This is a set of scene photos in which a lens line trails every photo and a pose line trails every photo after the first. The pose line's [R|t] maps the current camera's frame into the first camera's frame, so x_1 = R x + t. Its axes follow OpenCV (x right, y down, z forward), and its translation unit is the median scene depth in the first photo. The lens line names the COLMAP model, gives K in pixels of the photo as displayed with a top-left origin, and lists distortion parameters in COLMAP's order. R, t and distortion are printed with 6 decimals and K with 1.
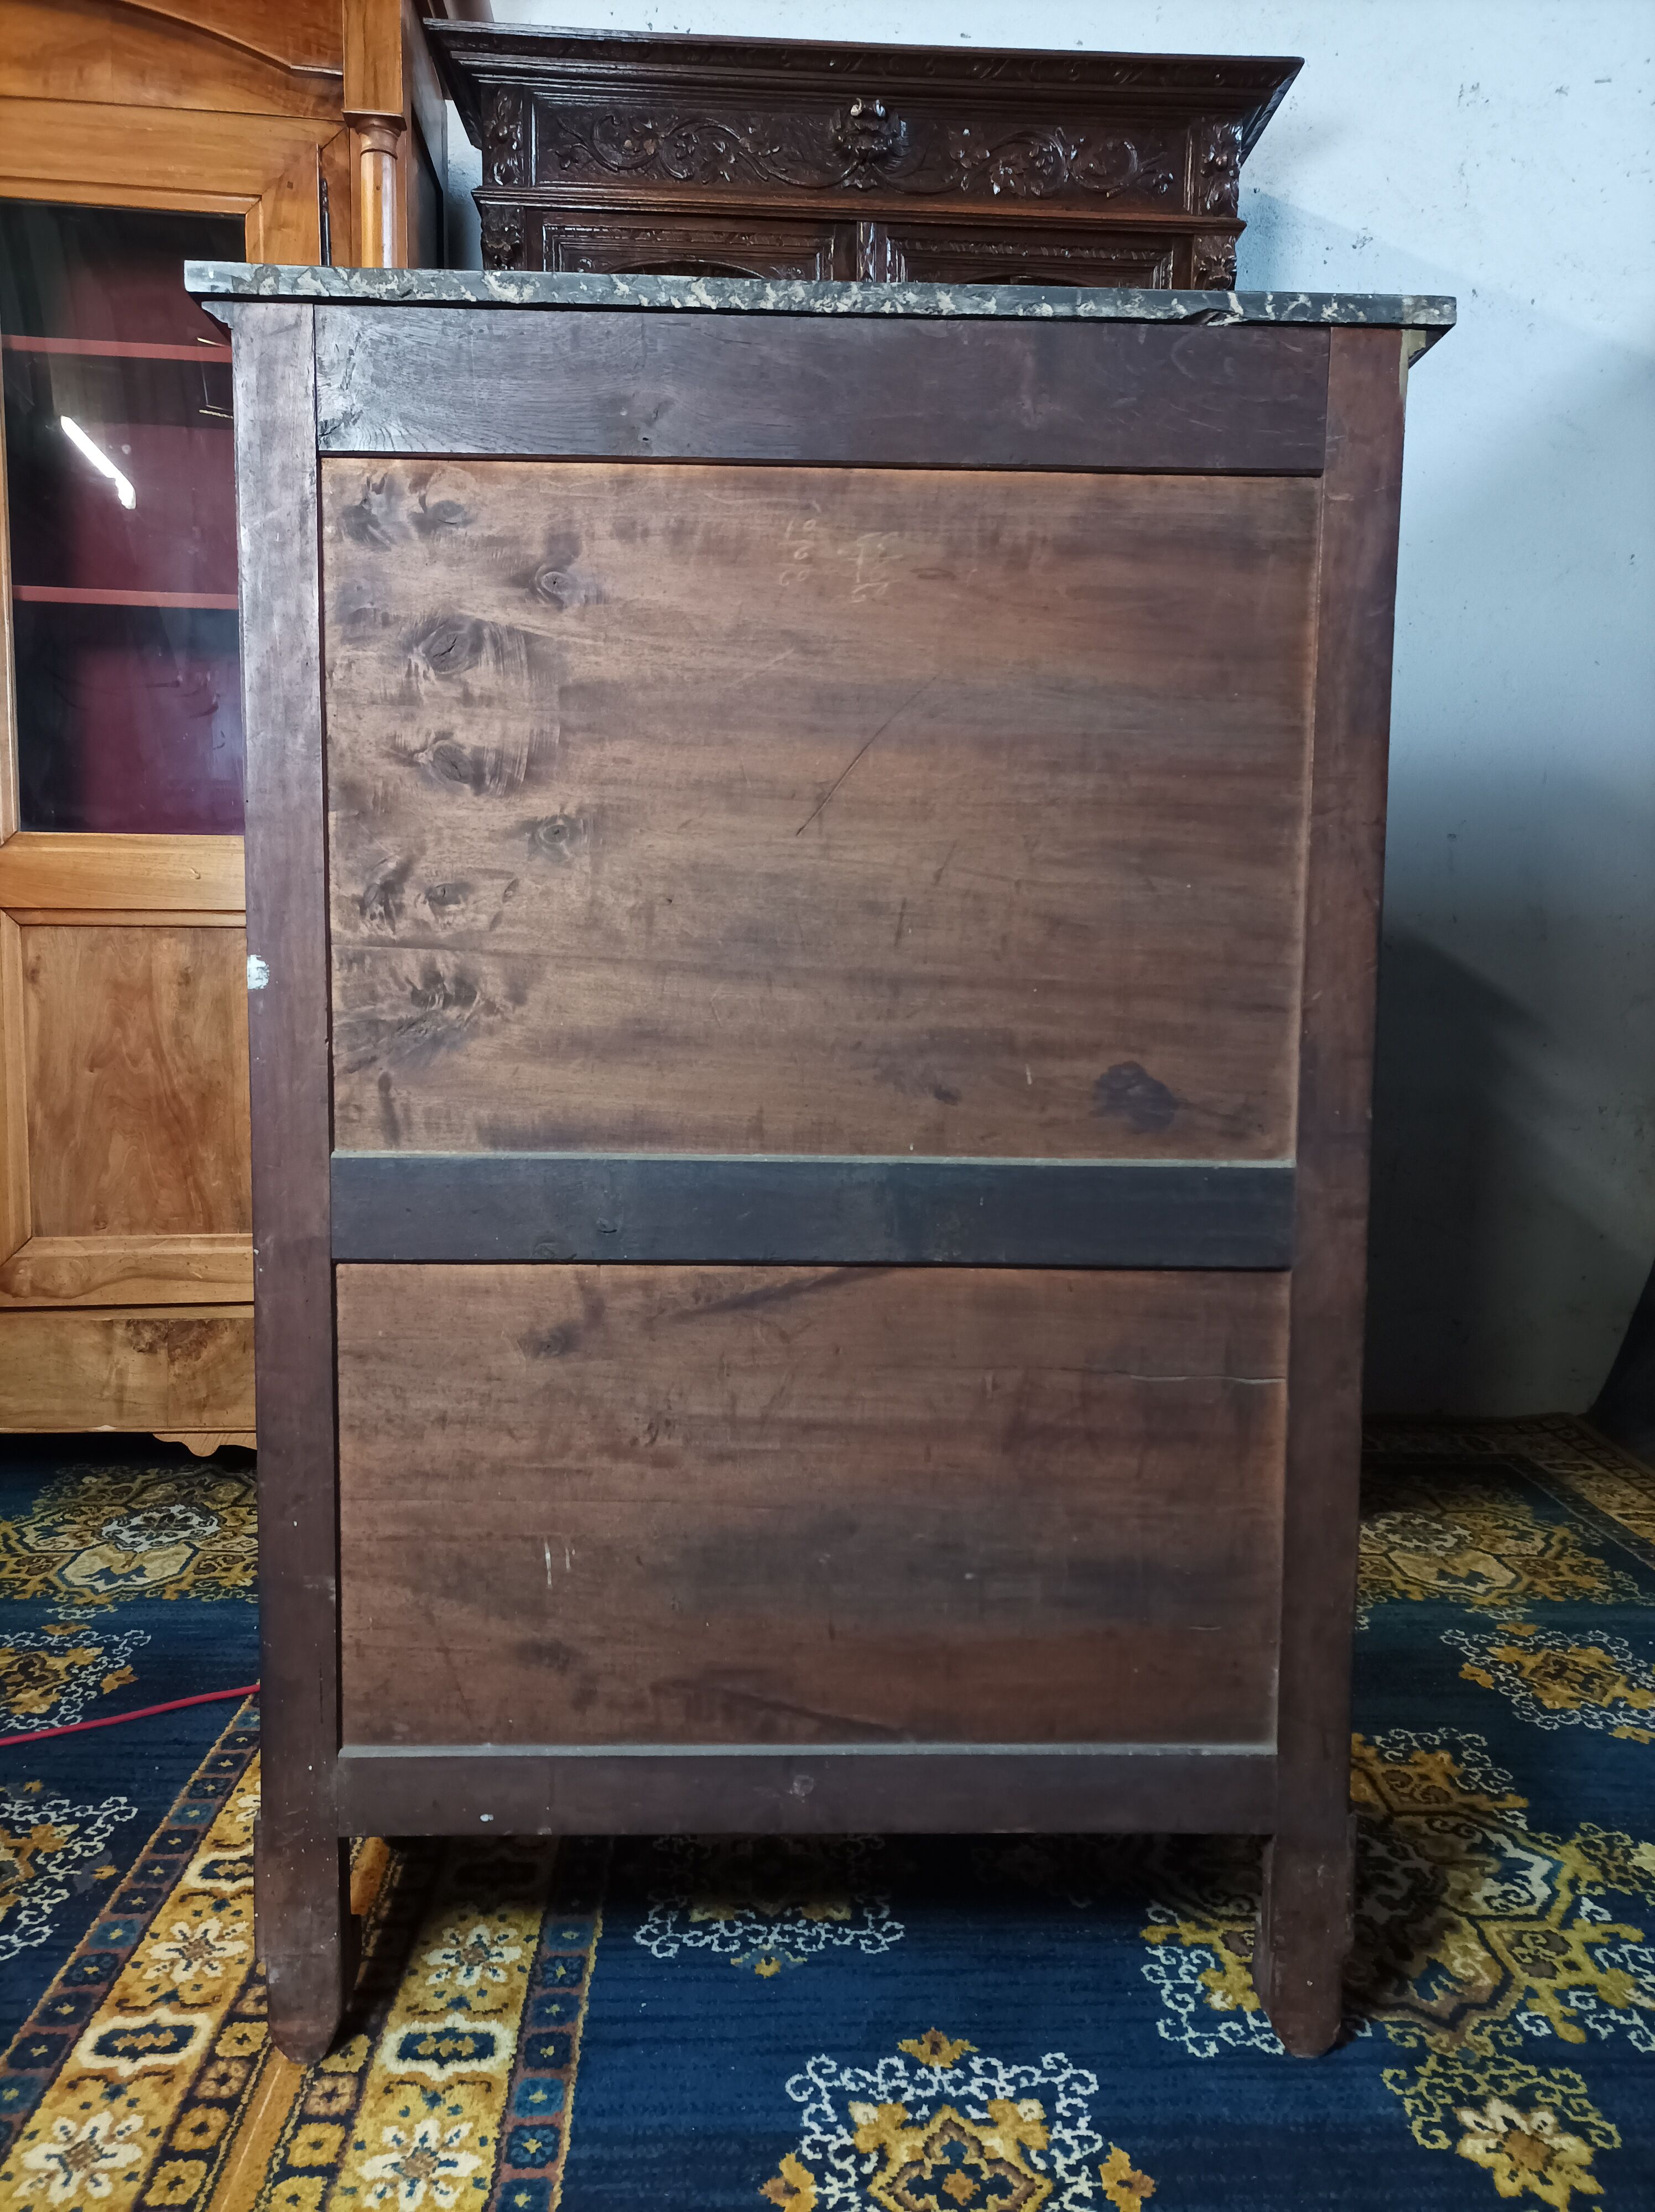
lens RADIAL K [[1646.3, 0, 831.1], [0, 1646.3, 1100.1], [0, 0, 1]] dist [0.021149, -0.009527]
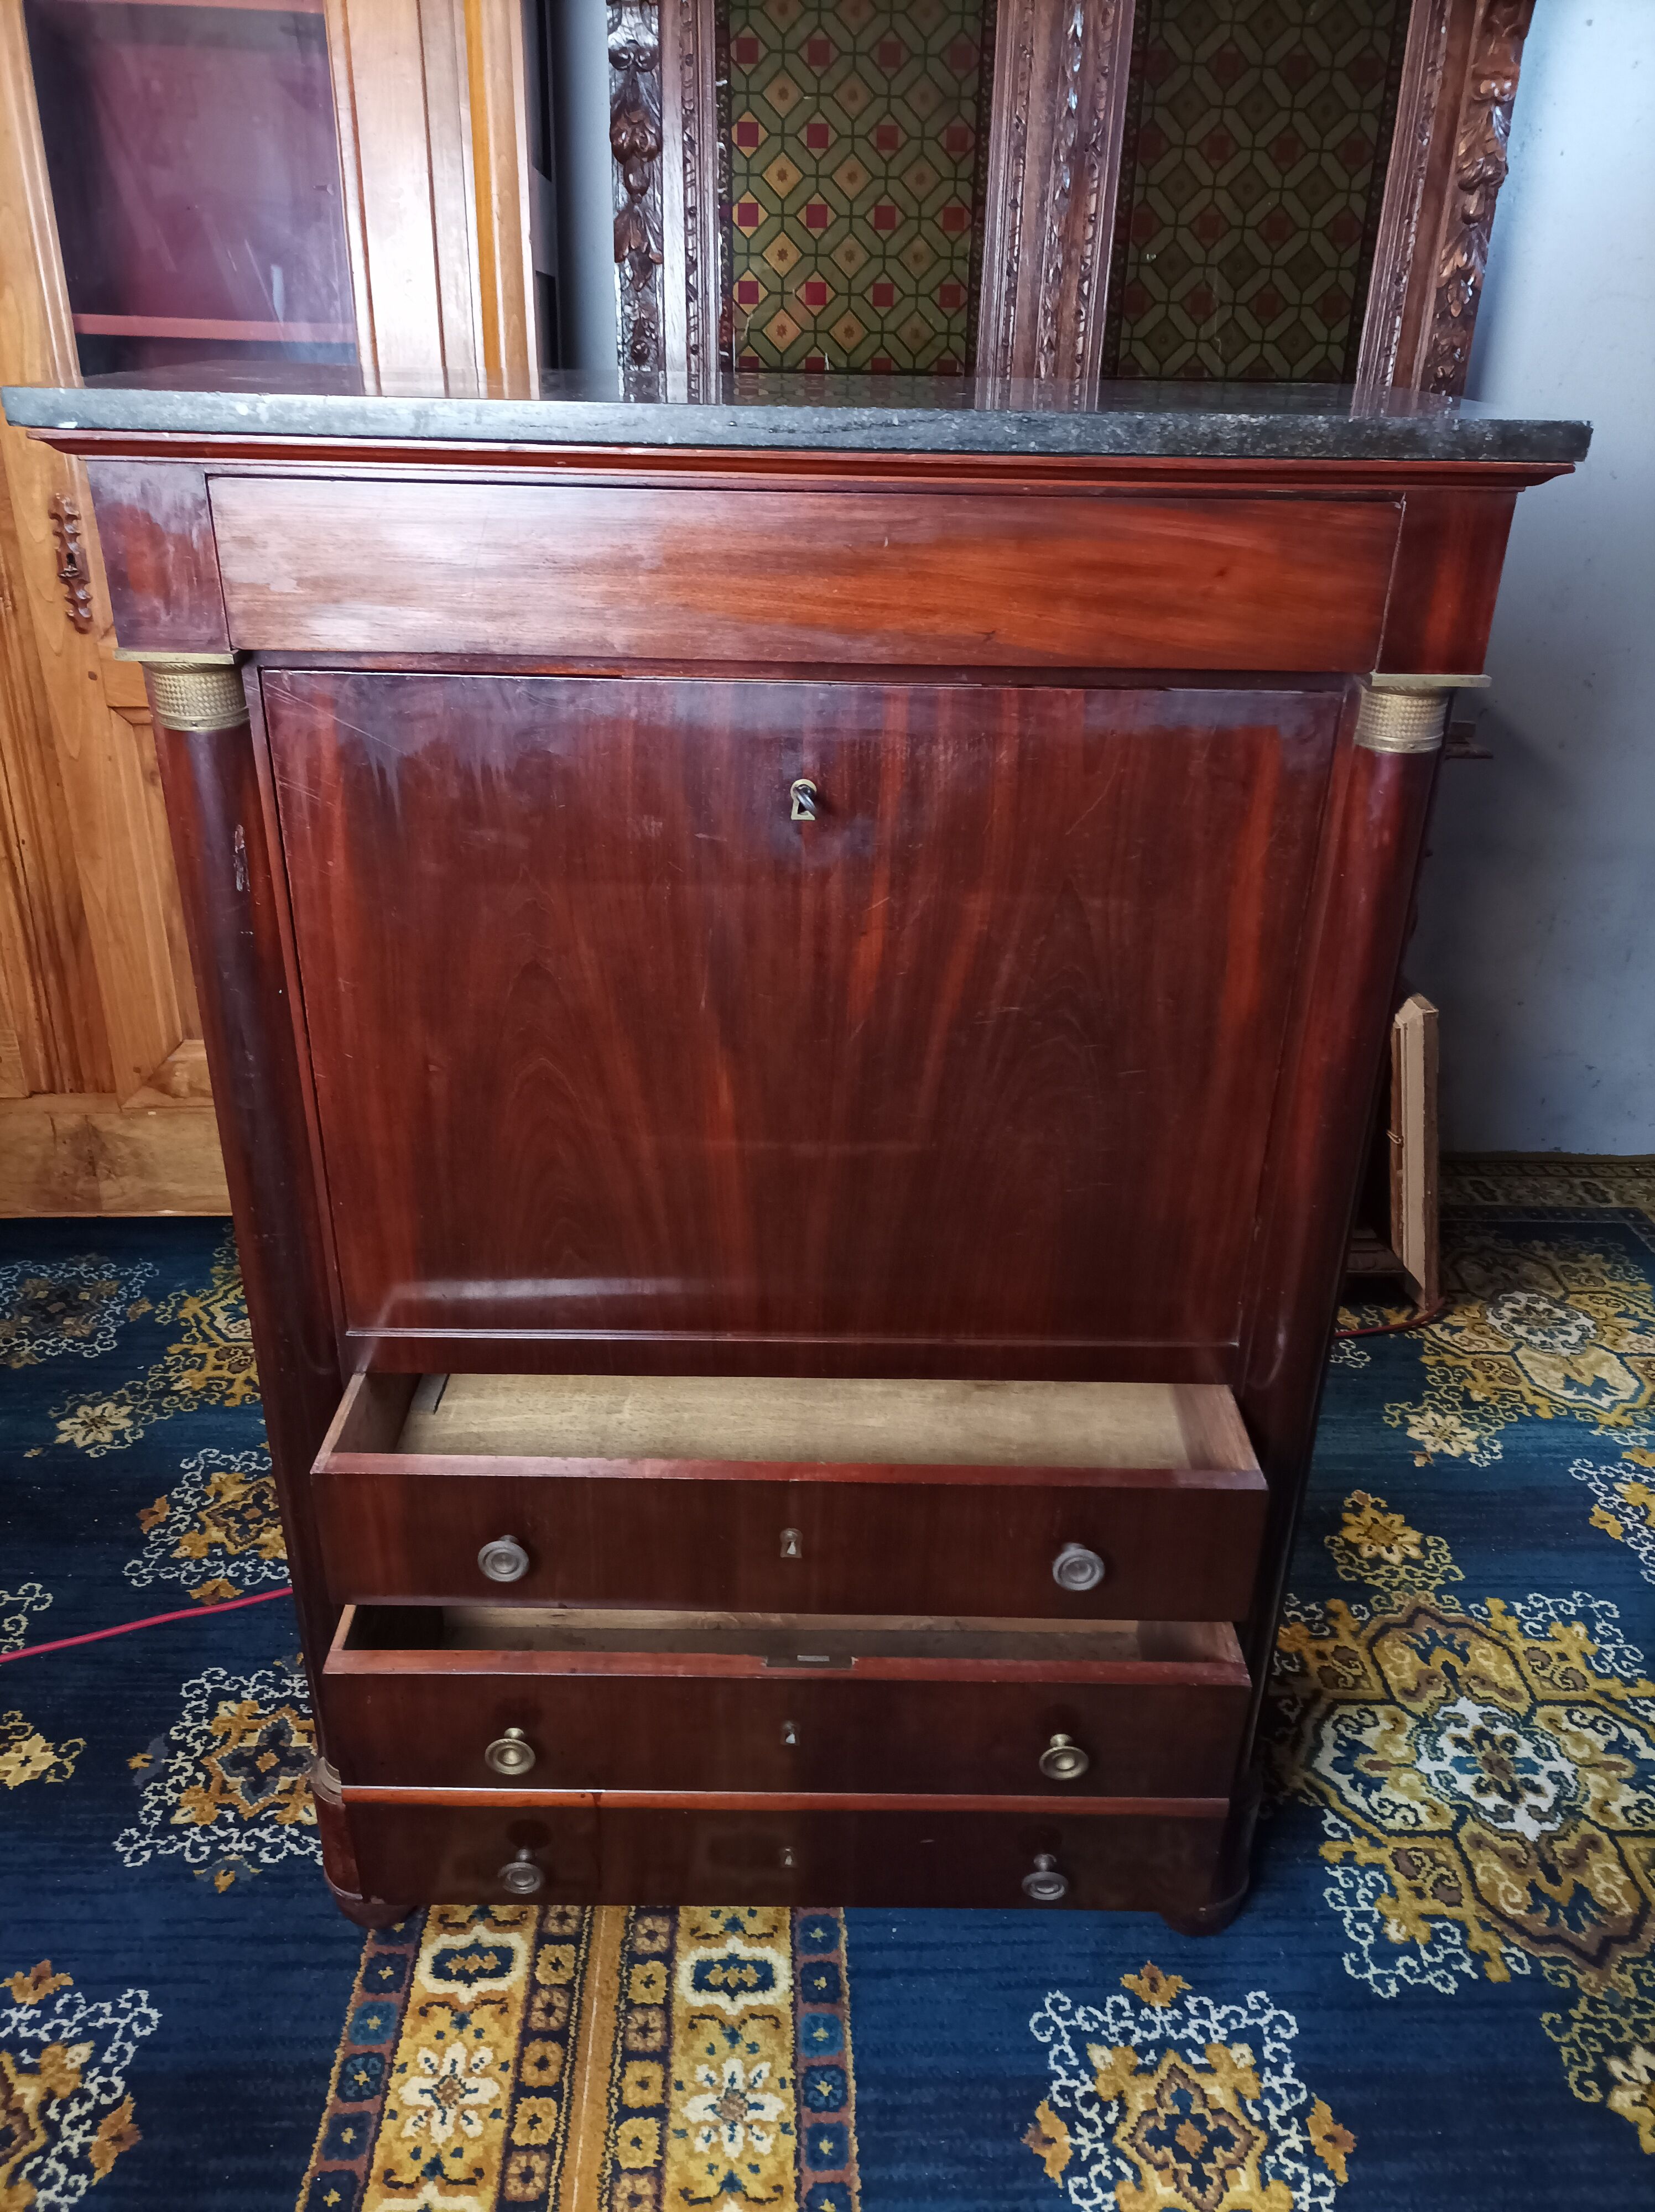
lens RADIAL K [[1646.3, 0, 828.8], [0, 1646.3, 1104.9], [0, 0, 1]] dist [0.021149, -0.009527]
pose [[0.999862, 0.013896, -0.009121, -0.164301], [-0.010058, 0.942645, 0.333645, -0.397702], [0.013234, -0.333507, 0.942655, 0.110366]]
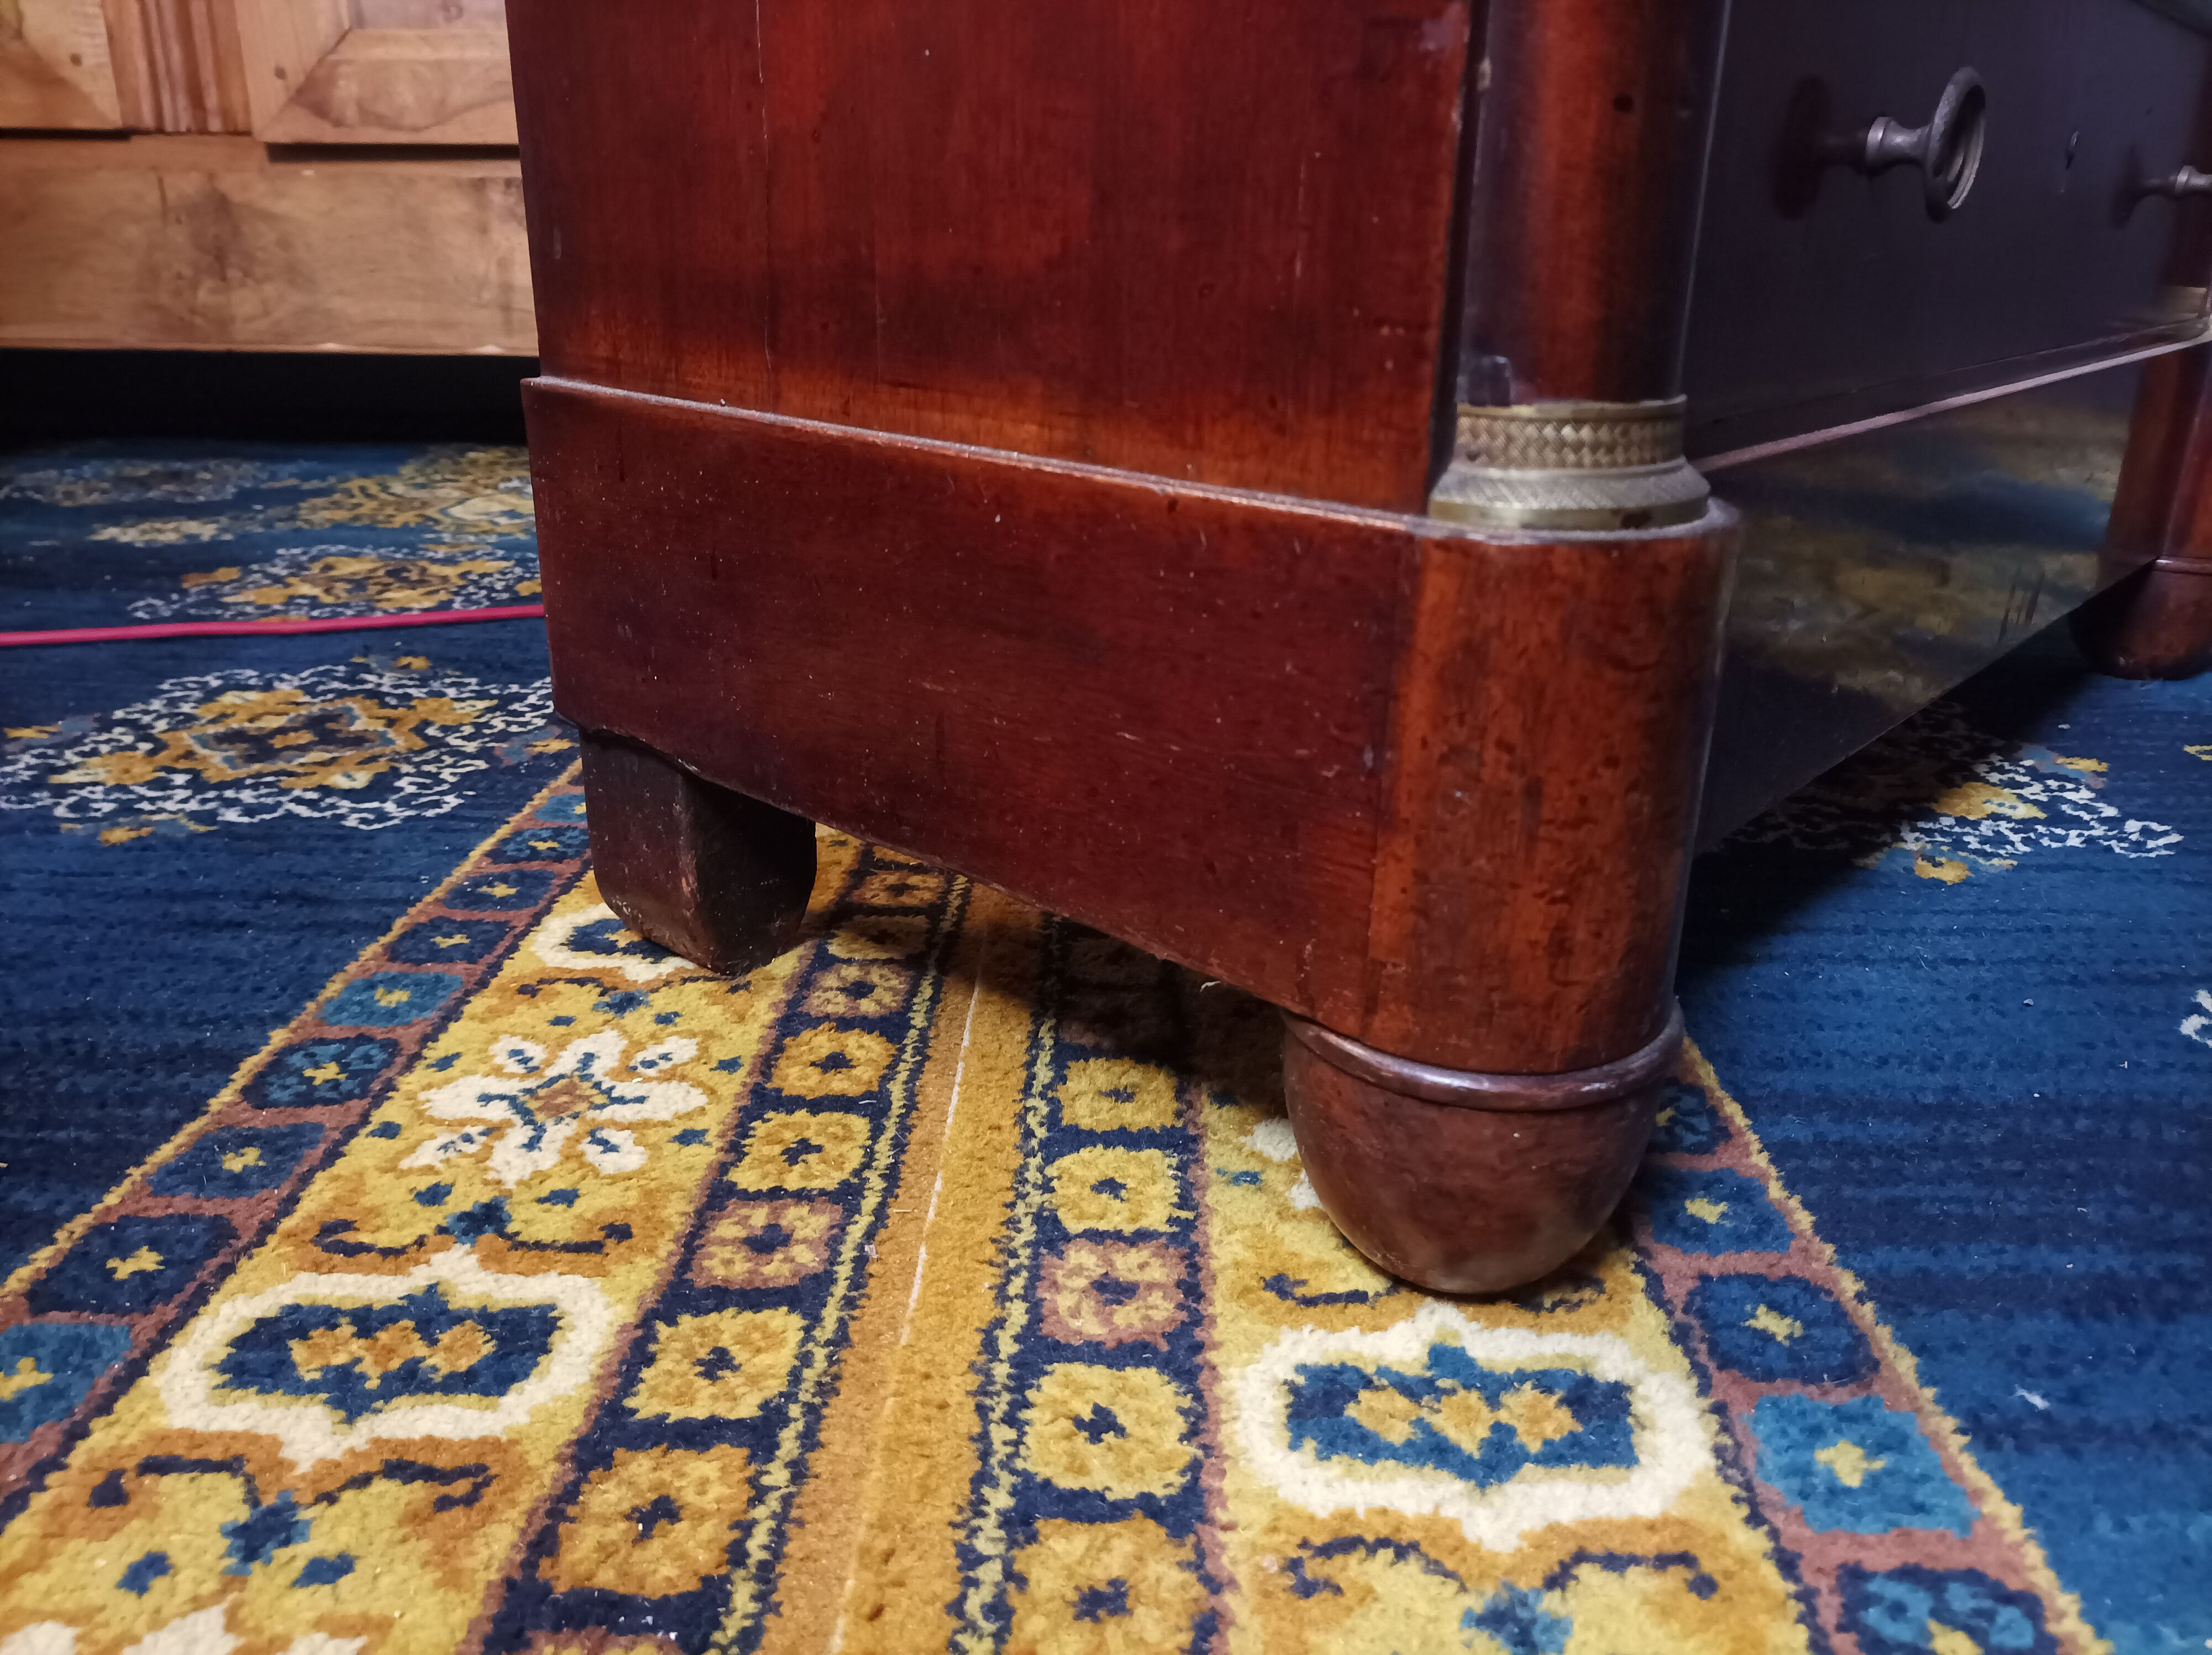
lens RADIAL K [[1646.3, 0, 1108.9], [0, 1646.3, 829.8], [0, 0, 1]] dist [0.021149, -0.009527]
pose [[0.998239, 0.013142, -0.057851, -0.269983], [0.000771, 0.972199, 0.234153, 0.437774], [0.059320, -0.233786, 0.970477, 0.577091]]
